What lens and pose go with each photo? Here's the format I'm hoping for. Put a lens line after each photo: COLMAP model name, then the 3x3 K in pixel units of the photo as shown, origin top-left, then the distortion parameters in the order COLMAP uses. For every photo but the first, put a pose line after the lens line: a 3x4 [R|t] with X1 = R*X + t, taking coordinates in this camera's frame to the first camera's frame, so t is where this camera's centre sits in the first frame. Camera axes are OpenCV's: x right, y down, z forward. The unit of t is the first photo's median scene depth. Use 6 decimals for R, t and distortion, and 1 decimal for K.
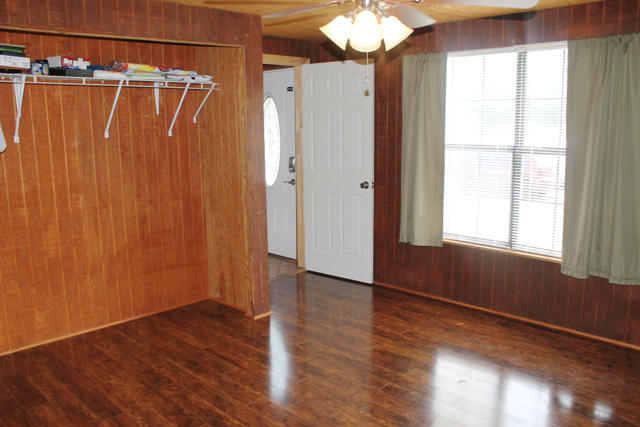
lens RADIAL K [[544.2, 0, 320.0], [0, 544.2, 213.5], [0, 0, 1]] dist [-0.155089, 0.149136]
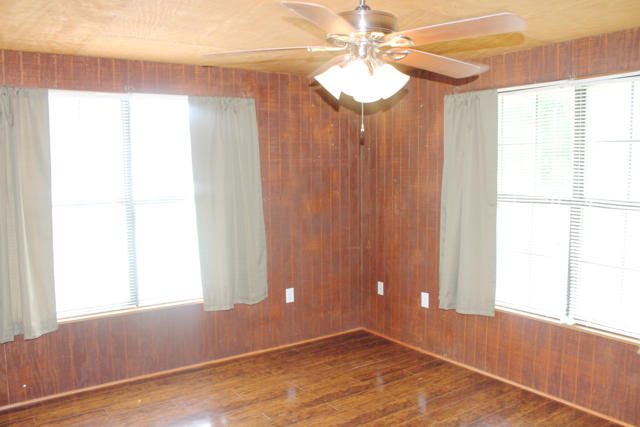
lens RADIAL K [[544.2, 0, 320.0], [0, 544.2, 213.5], [0, 0, 1]] dist [-0.155089, 0.149136]
pose [[0.184501, -0.088028, 0.978882, -0.554975], [0.173657, 0.983231, 0.055688, -0.103516], [-0.967369, 0.159715, 0.196693, 0.542653]]
